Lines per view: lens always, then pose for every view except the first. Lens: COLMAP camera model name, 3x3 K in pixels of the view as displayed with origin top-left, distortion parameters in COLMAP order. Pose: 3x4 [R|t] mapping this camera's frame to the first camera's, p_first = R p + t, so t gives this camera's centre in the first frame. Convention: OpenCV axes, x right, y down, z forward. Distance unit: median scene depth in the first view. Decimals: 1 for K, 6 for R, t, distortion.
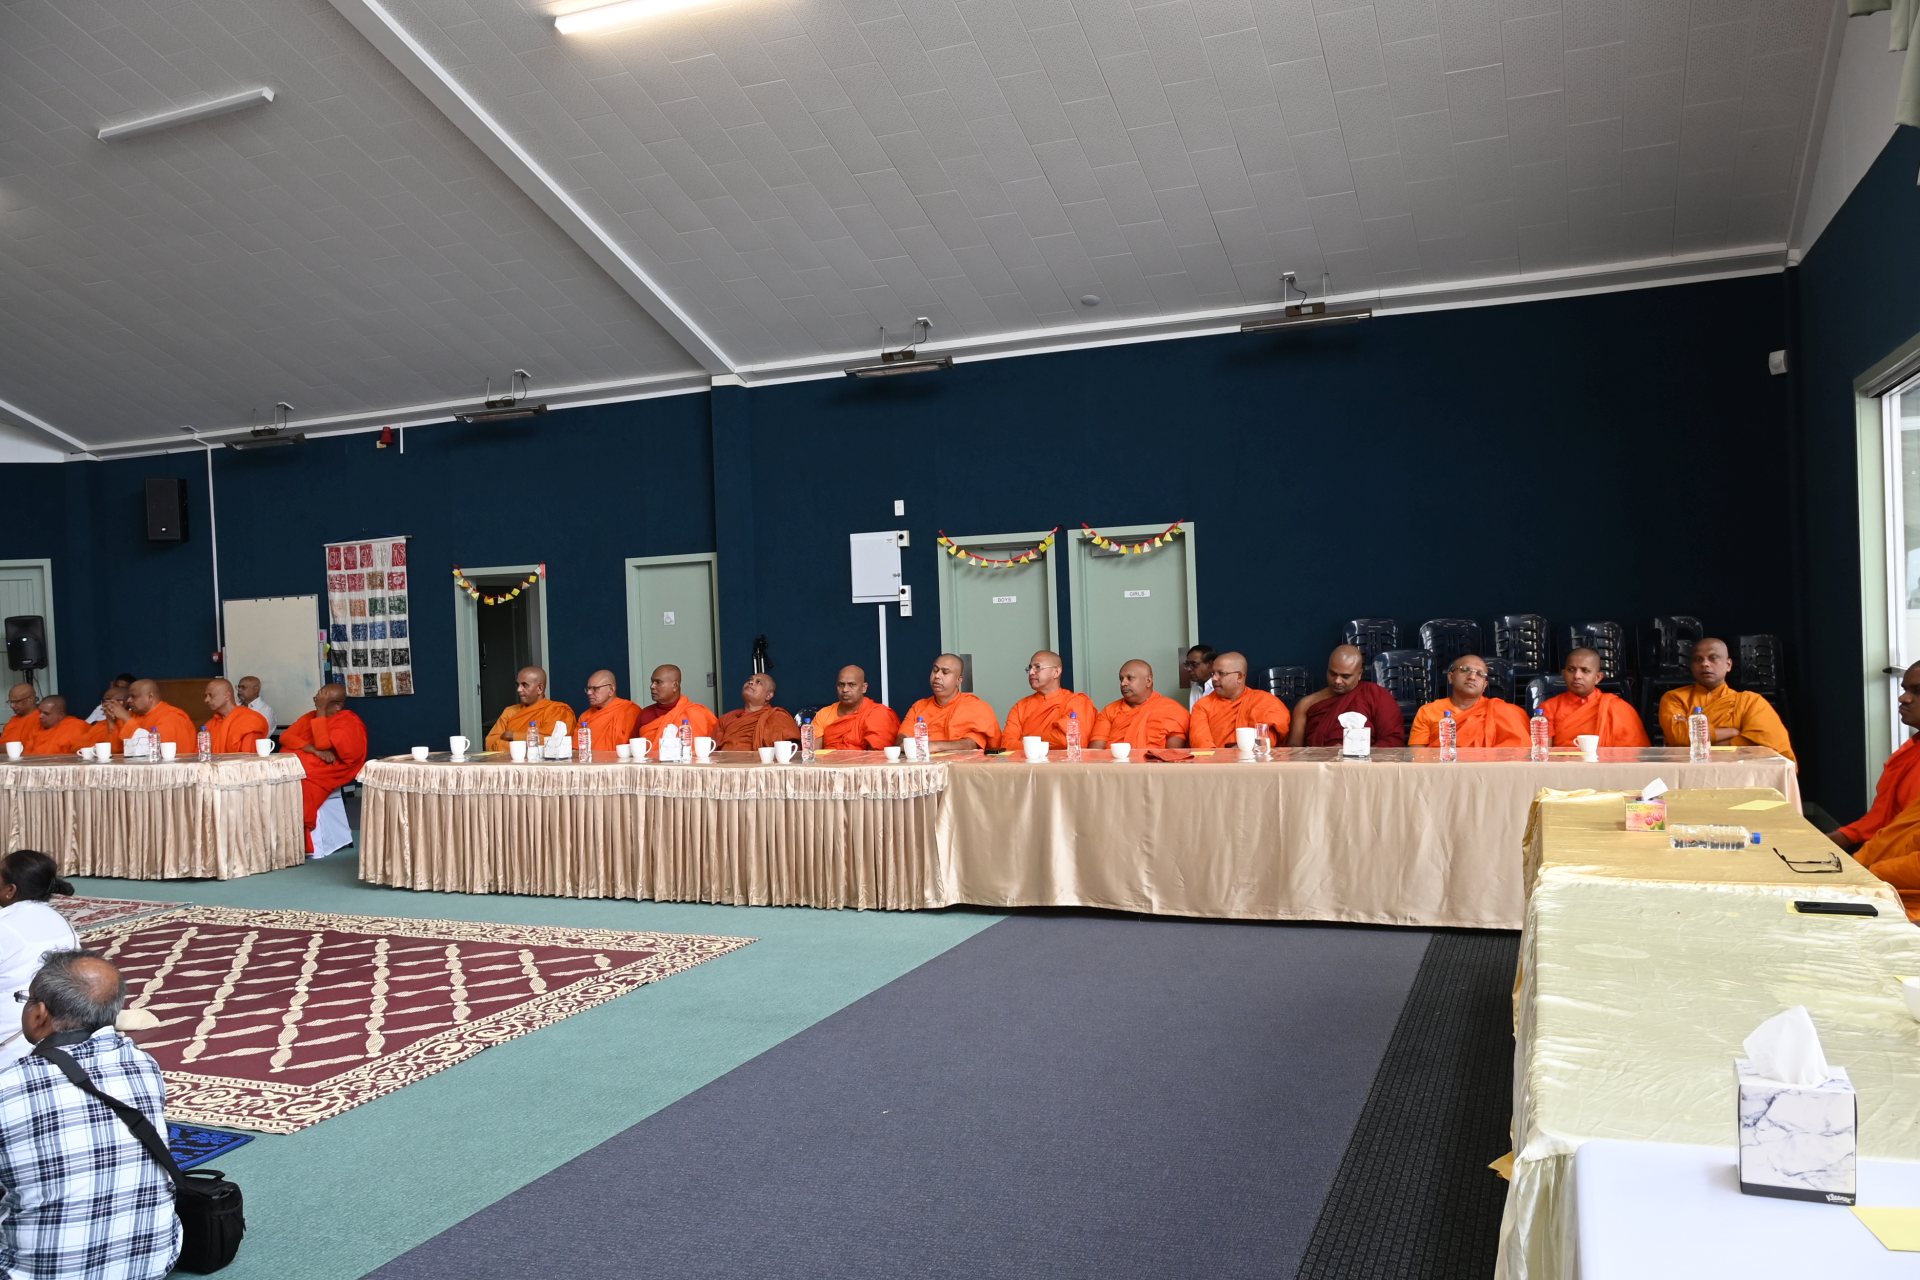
lens RADIAL K [[1494.8, 0, 964.2], [0, 1494.8, 662.6], [0, 0, 1]] dist [-0.003694, -0.003156]
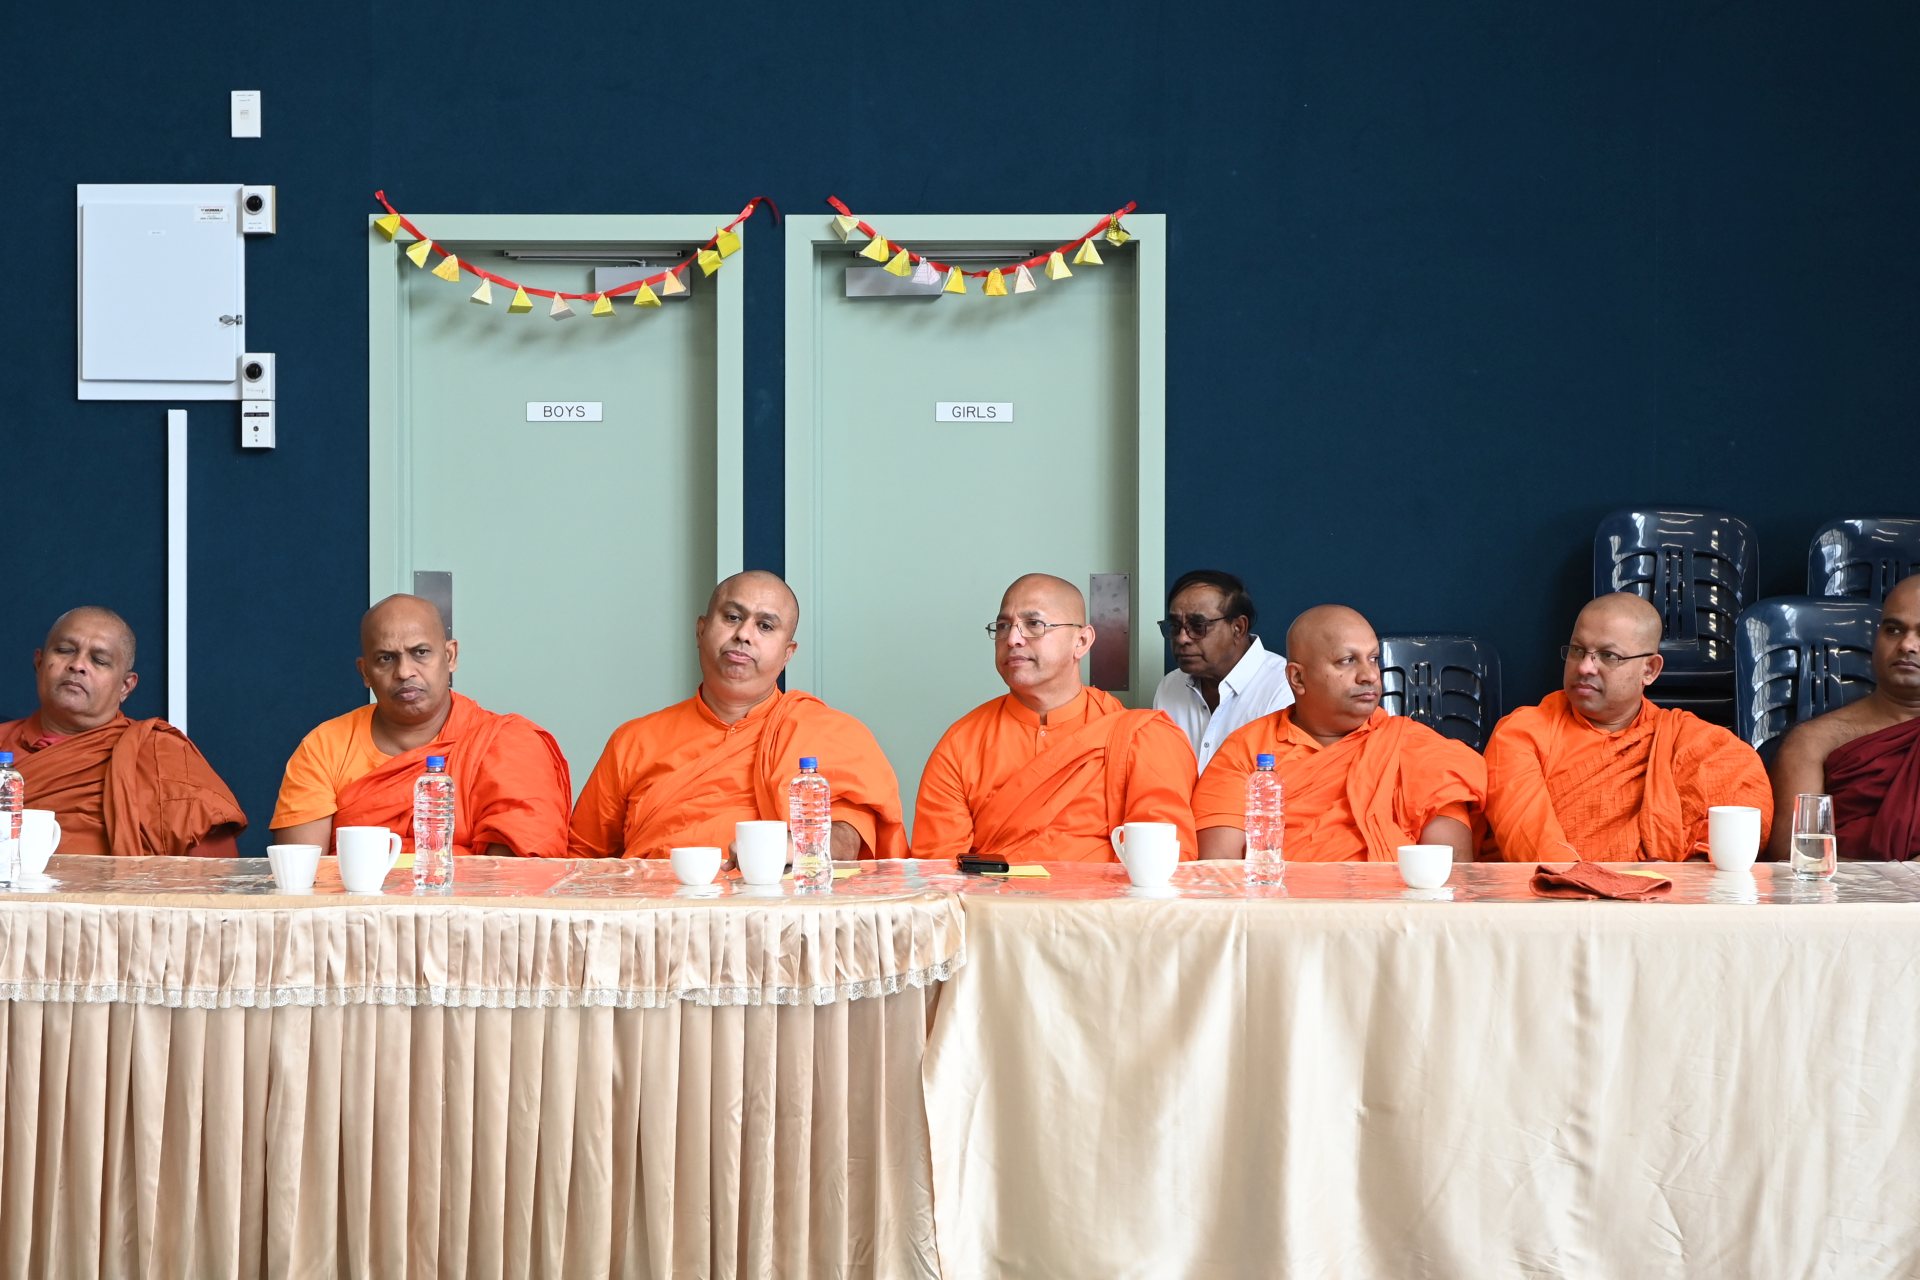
lens RADIAL K [[4312.8, 0, 904.5], [0, 4312.8, 640.7], [0, 0, 1]] dist [-0.000027, 0.201103]
pose [[0.939097, 0.028992, 0.342428, -0.241299], [-0.030971, 0.999520, 0.000311, 0.006946], [-0.342254, -0.010897, 0.939544, 0.070510]]
